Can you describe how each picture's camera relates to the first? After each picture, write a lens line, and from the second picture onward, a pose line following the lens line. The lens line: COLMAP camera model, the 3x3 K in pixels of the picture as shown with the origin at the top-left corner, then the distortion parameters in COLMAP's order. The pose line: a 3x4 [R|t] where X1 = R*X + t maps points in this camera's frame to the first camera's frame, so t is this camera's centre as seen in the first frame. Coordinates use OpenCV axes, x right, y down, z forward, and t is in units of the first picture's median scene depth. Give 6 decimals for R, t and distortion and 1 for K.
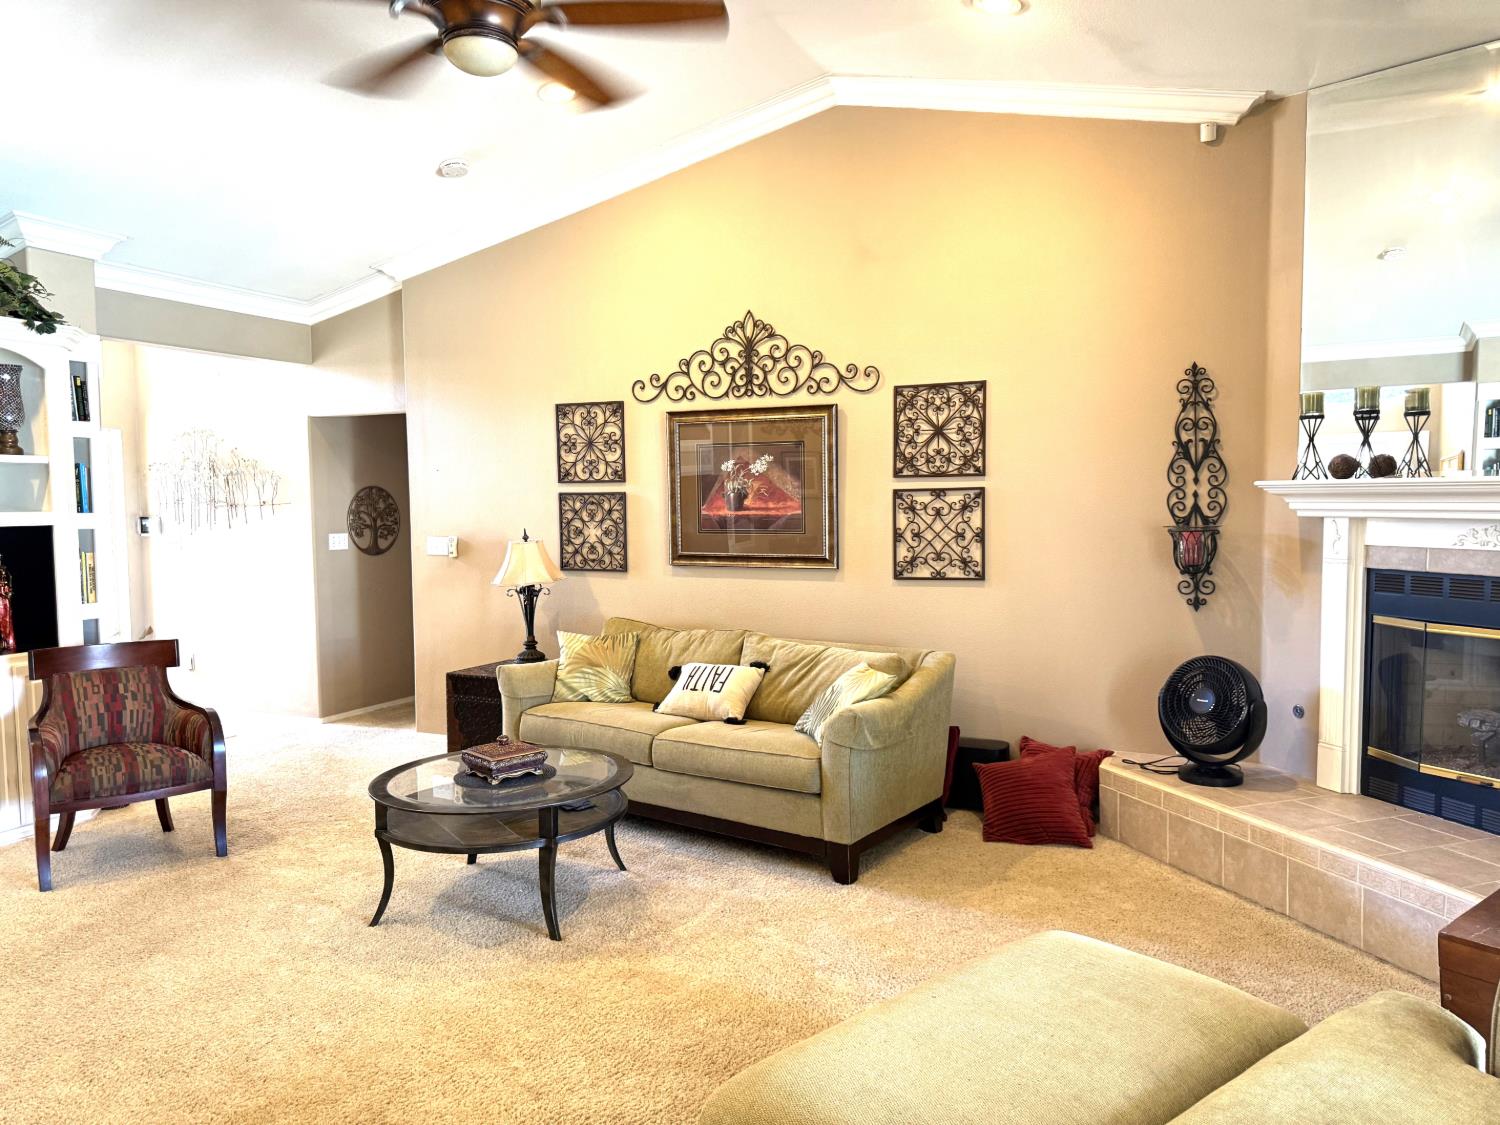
lens RADIAL K [[1112.7, 0, 758.4], [0, 1112.7, 557.1], [0, 0, 1]] dist [0.063730, -0.075770]
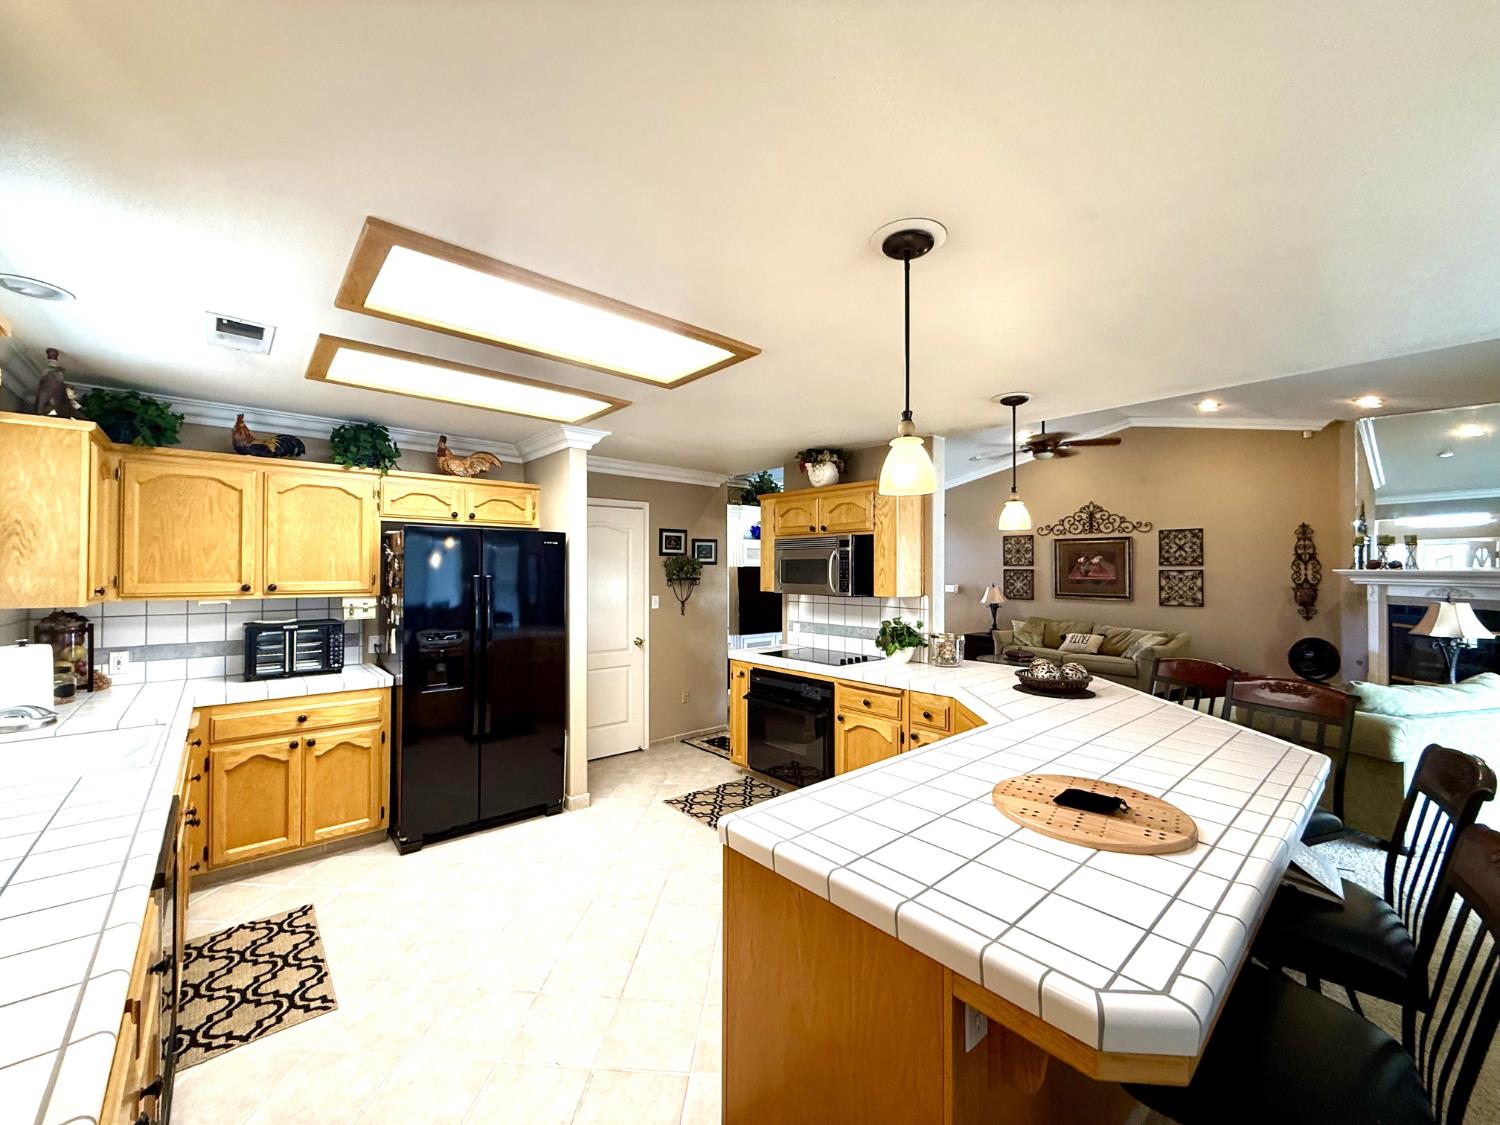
lens RADIAL K [[607.9, 0, 742.9], [0, 607.9, 558.2], [0, 0, 1]] dist [-0.001434, -0.000366]
pose [[0.909134, 0.004770, -0.416477, -0.172999], [-0.033233, 0.997577, -0.061119, 0.029797], [0.415176, 0.069406, 0.907090, -0.688142]]
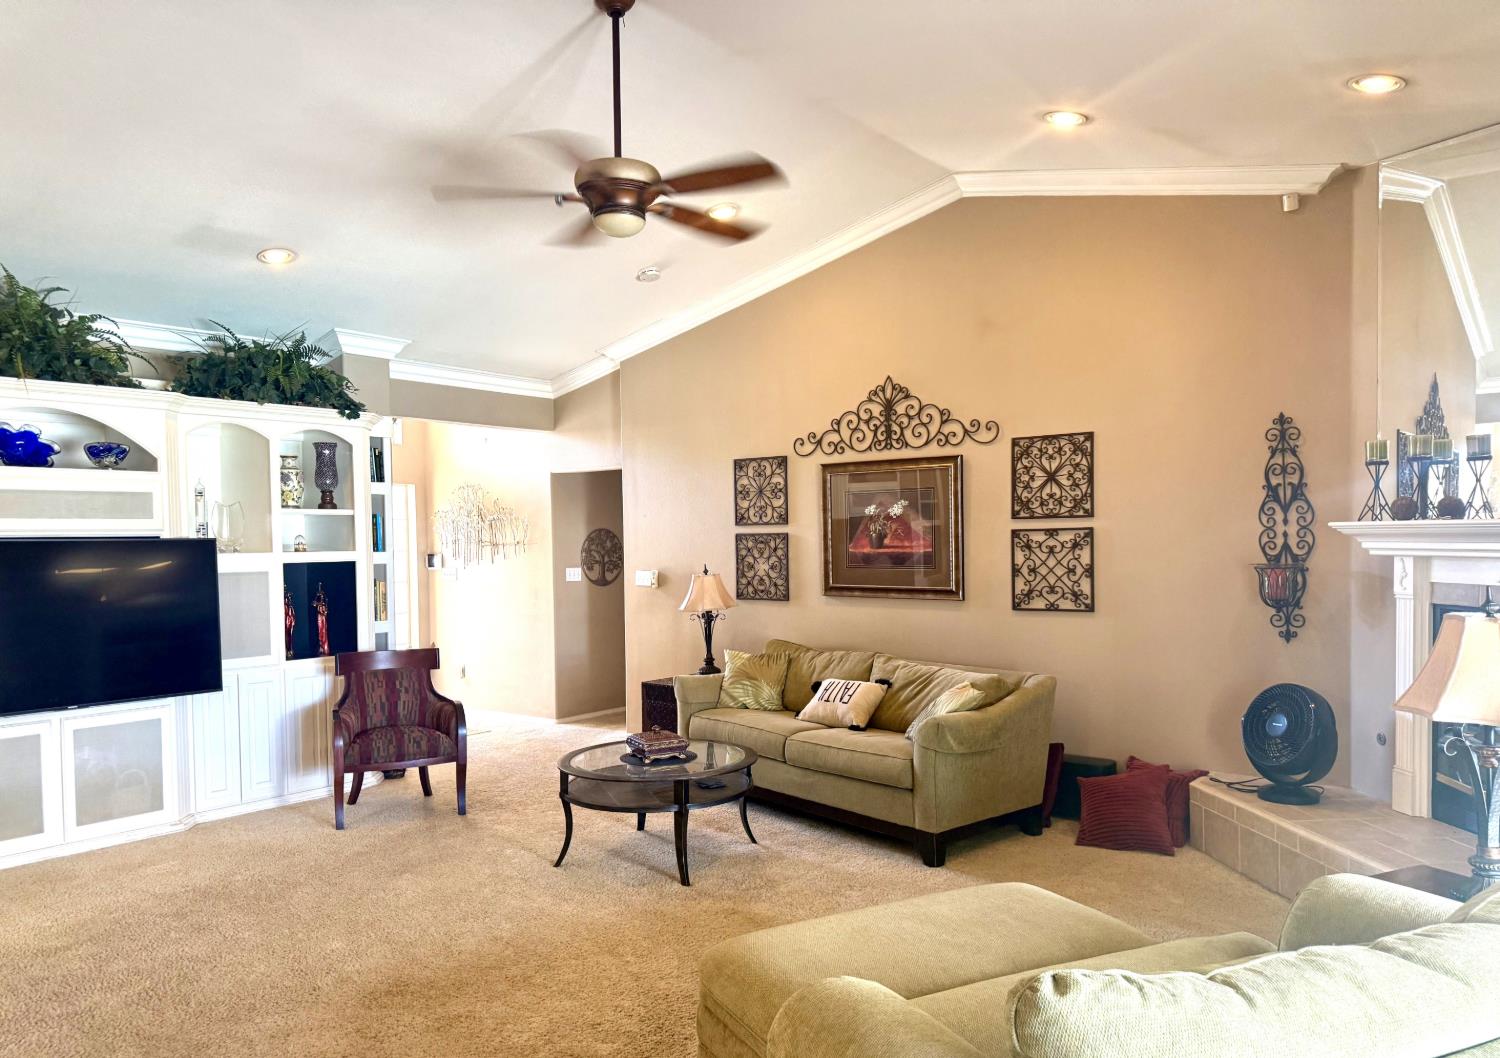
lens RADIAL K [[1088.1, 0, 719.6], [0, 1088.1, 547.8], [0, 0, 1]] dist [0.057011, -0.029219]
pose [[0.966499, -0.000808, -0.256670, 0.123370], [-0.009902, 0.999133, -0.040431, 0.005020], [0.256480, 0.041618, 0.965653, -0.143087]]
